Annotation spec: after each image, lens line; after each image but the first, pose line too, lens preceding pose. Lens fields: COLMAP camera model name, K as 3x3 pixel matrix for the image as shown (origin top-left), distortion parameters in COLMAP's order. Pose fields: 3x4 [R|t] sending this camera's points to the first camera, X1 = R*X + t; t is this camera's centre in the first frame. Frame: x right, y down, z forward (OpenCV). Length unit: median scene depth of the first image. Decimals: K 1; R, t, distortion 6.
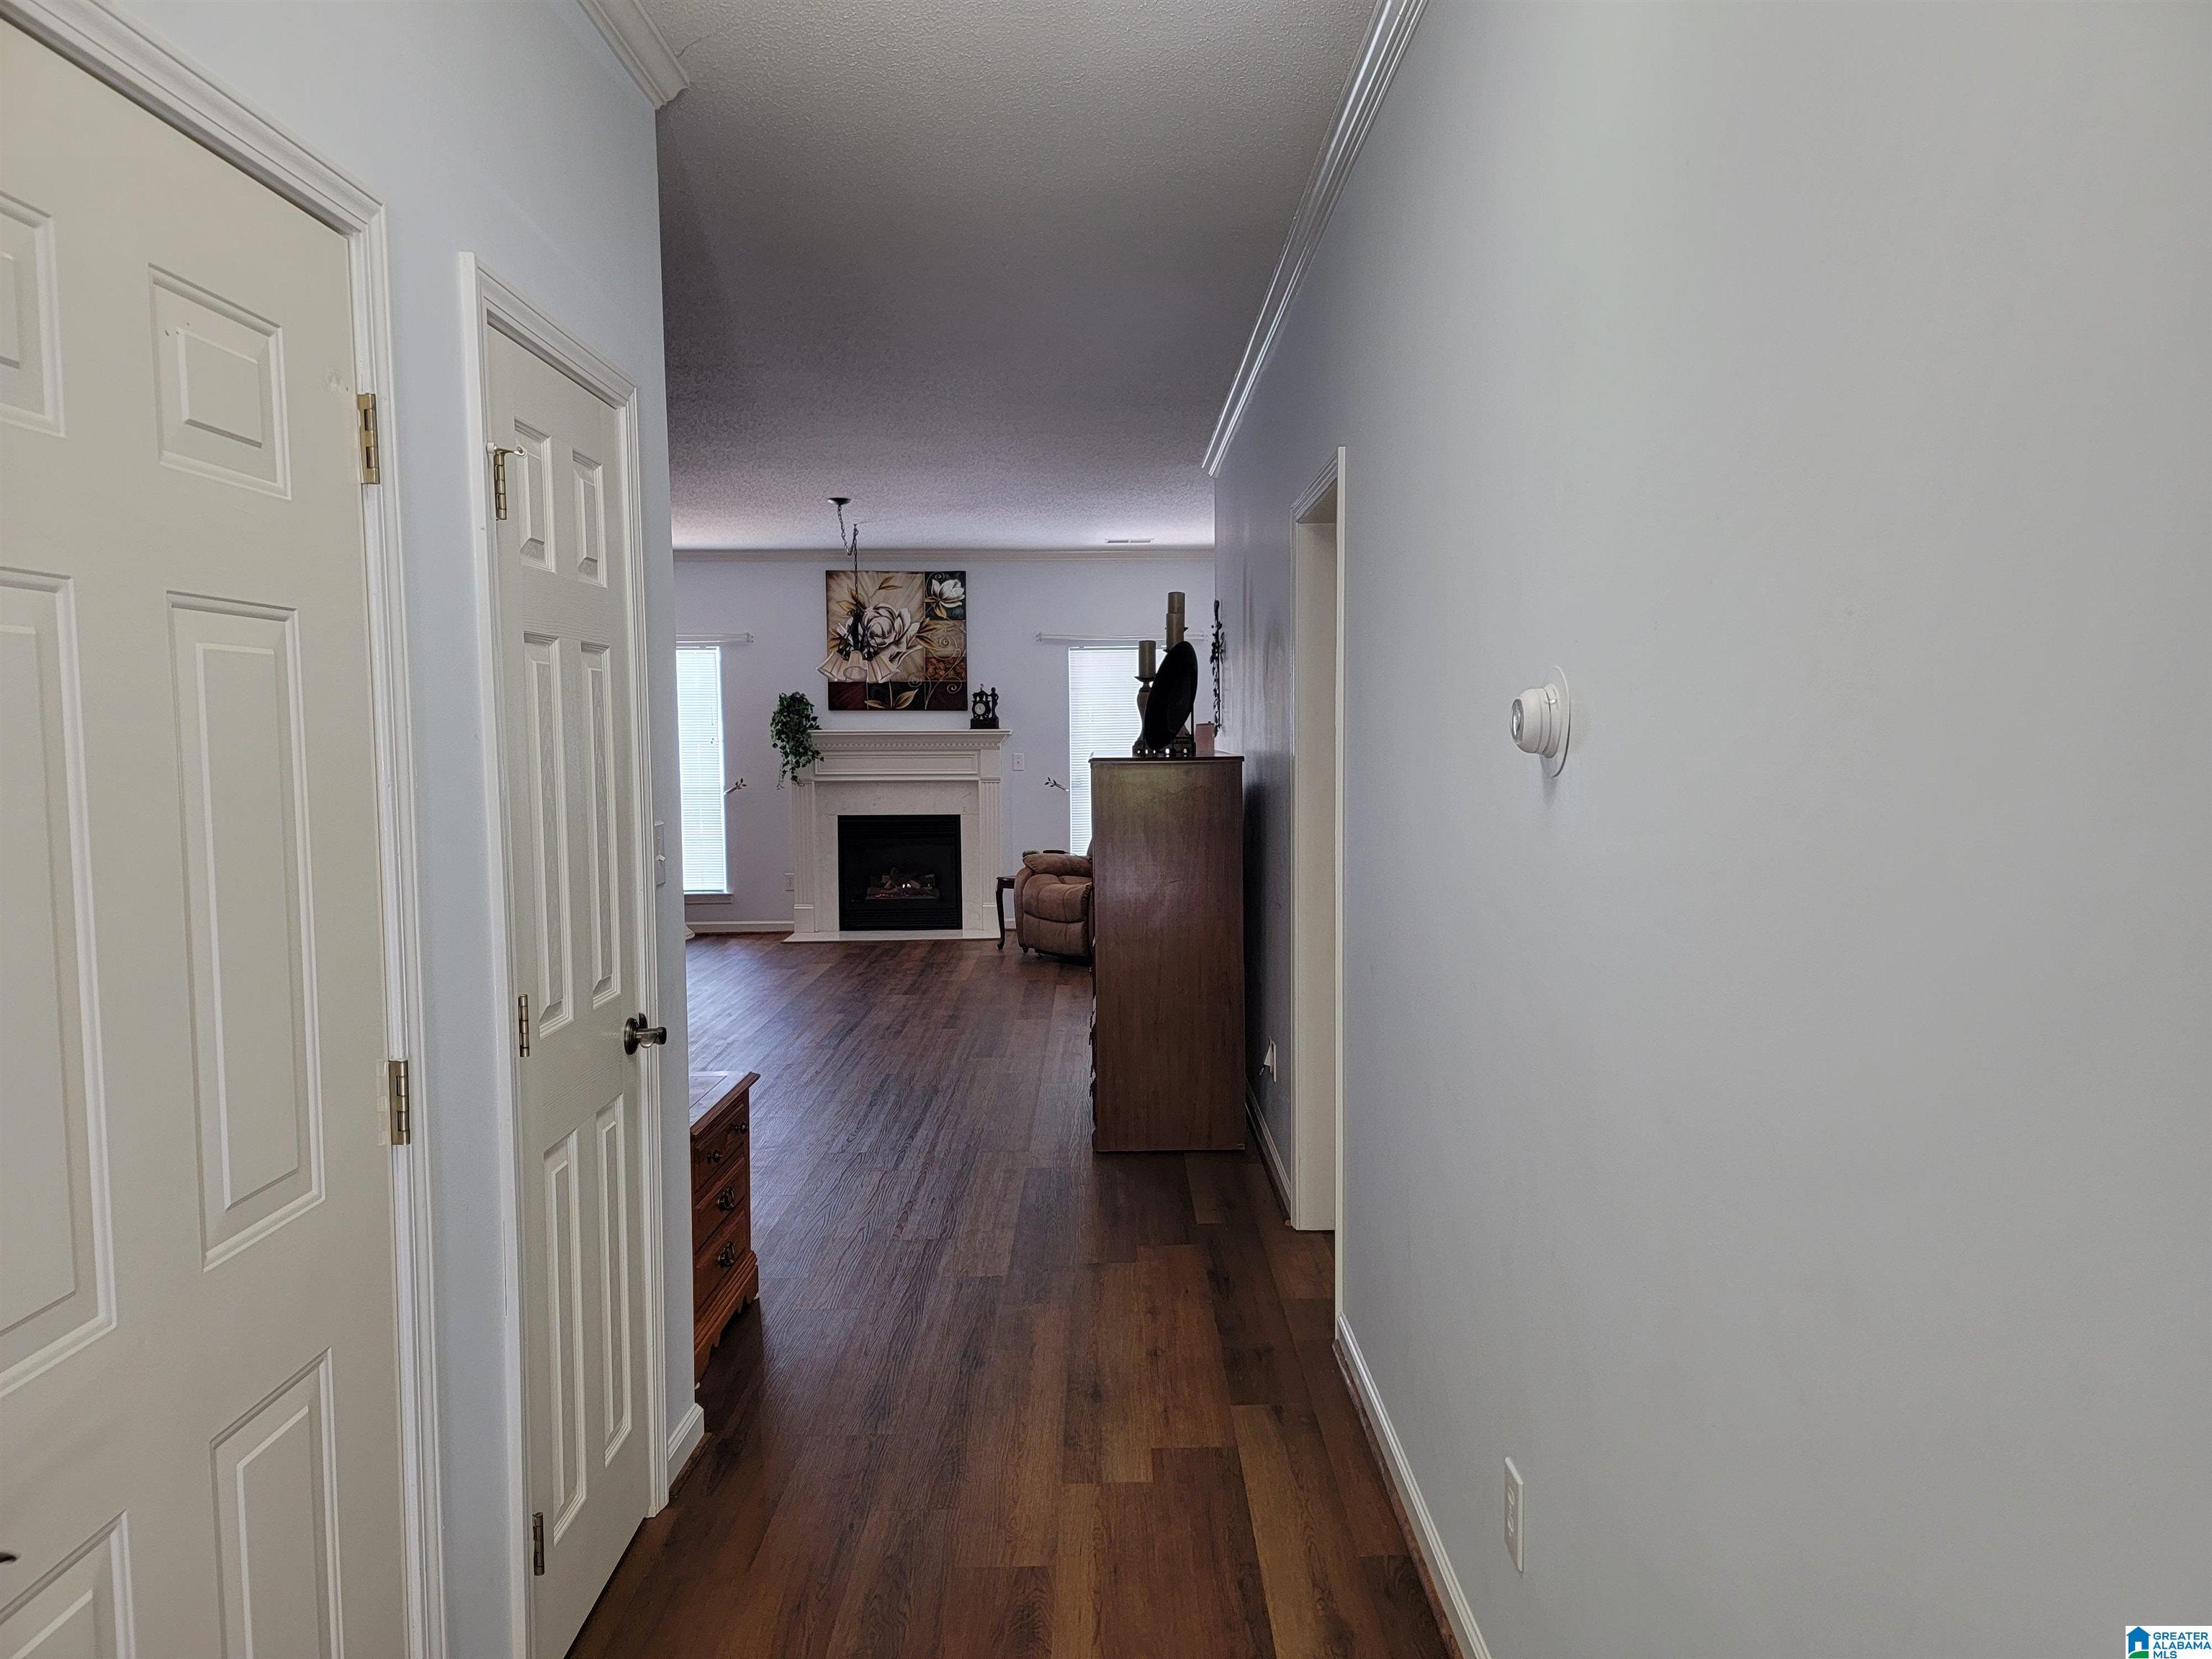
lens RADIAL K [[1525.5, 0, 1142.5], [0, 1525.5, 850.5], [0, 0, 1]] dist [0.087555, -0.069452]
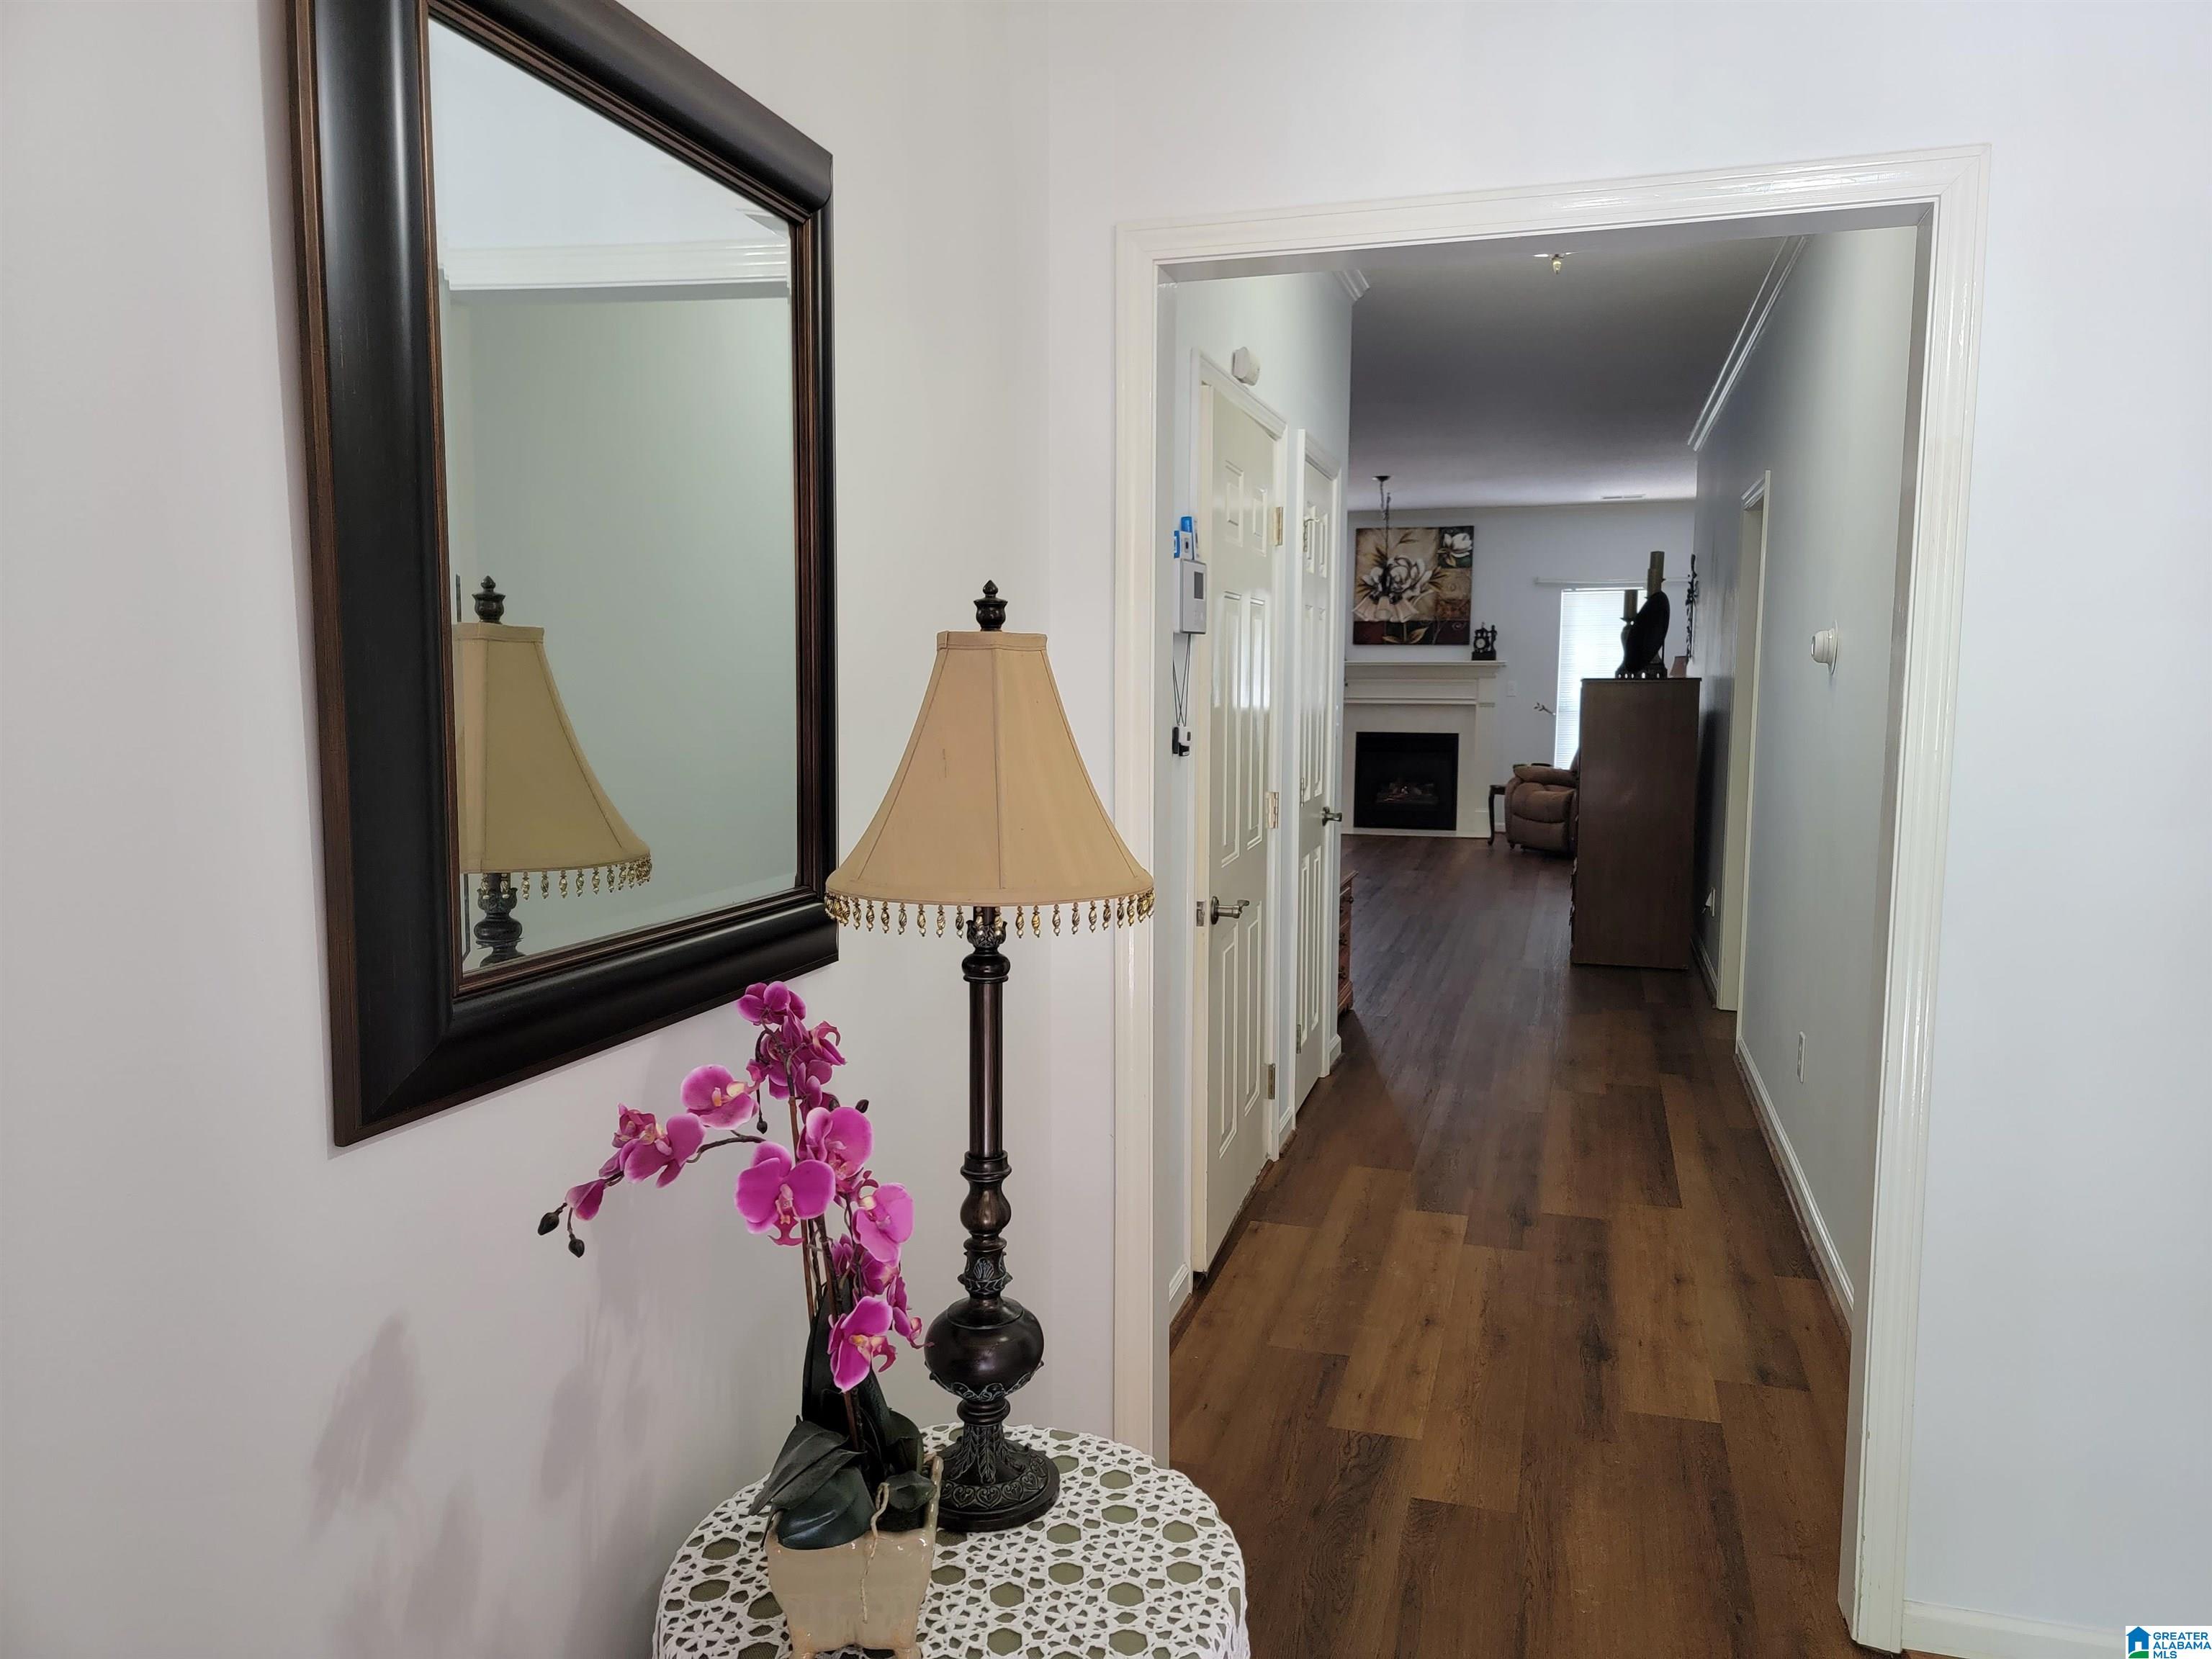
lens RADIAL K [[1525.5, 0, 1146.1], [0, 1525.5, 844.6], [0, 0, 1]] dist [0.087555, -0.069452]
pose [[0.954572, 0.044522, -0.294634, 0.002730], [-0.033408, 0.998531, 0.042651, 0.020518], [0.296100, -0.030870, 0.954658, -0.210801]]
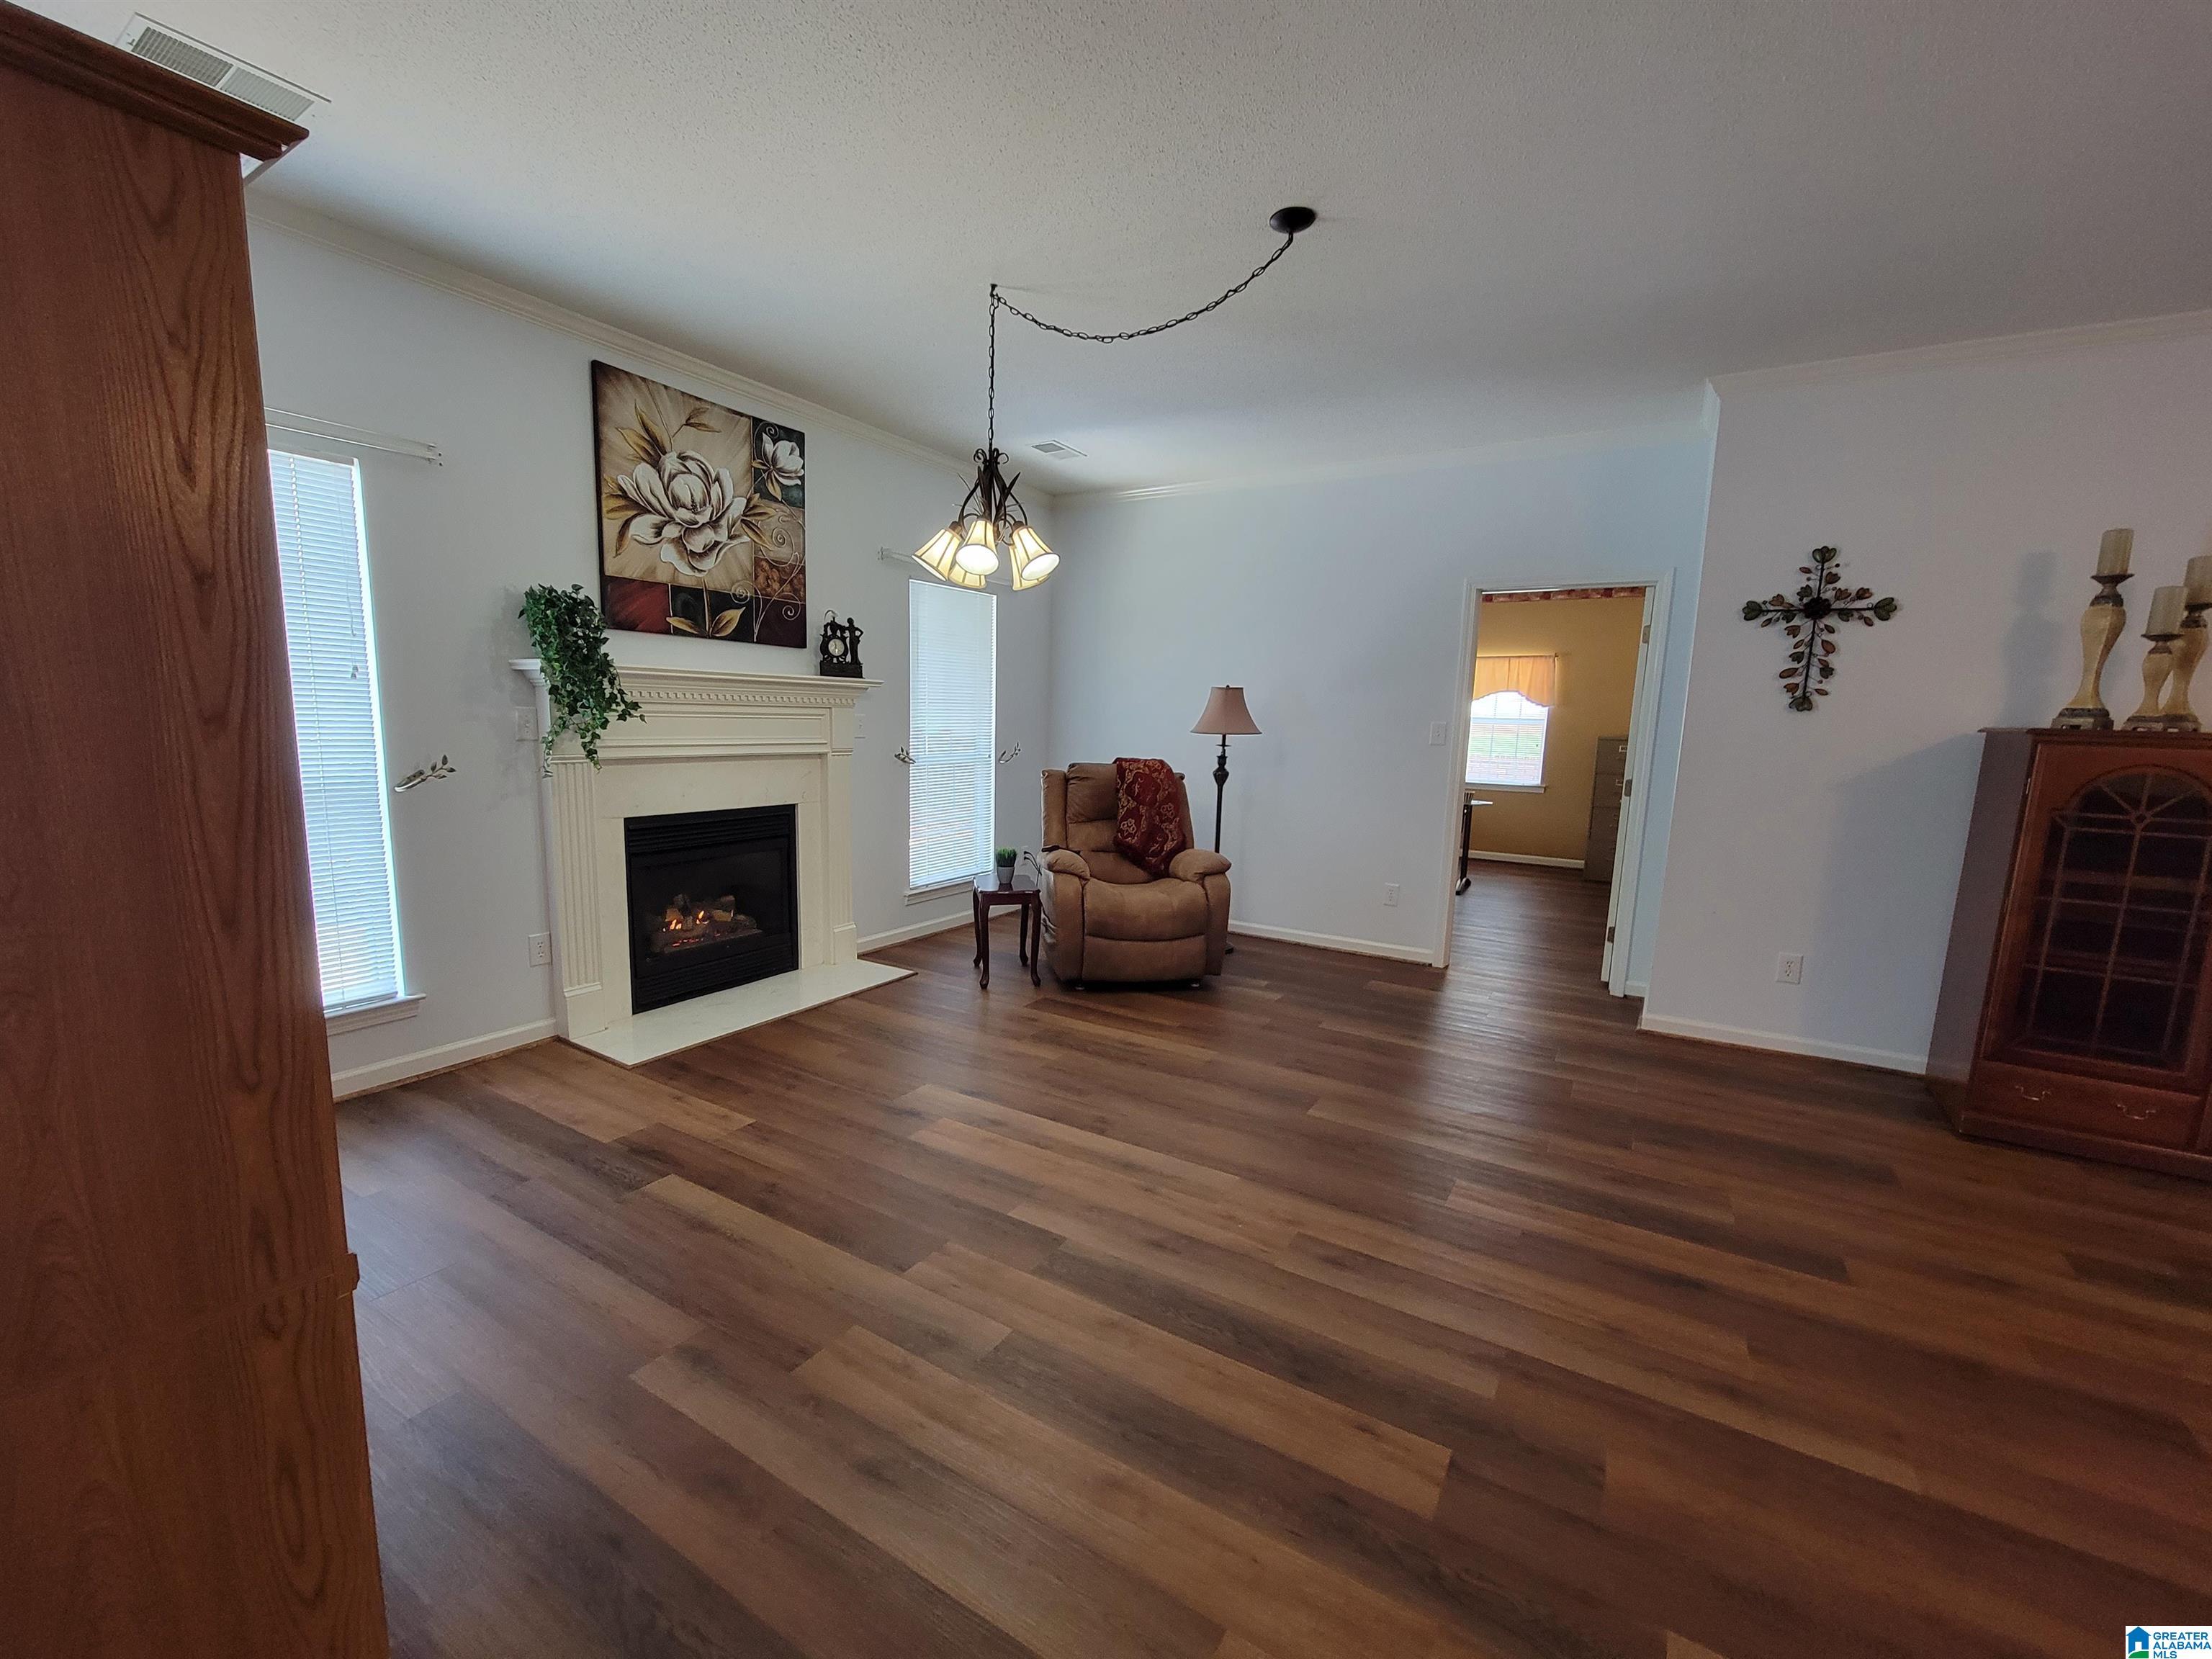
lens RADIAL K [[906.0, 0, 1101.6], [0, 906.0, 849.0], [0, 0, 1]] dist [-0.002549, -0.000301]
pose [[0.548508, -0.101420, 0.829972, -0.386365], [0.035681, 0.994551, 0.097951, -0.038477], [-0.835384, -0.024113, 0.549138, 0.676178]]
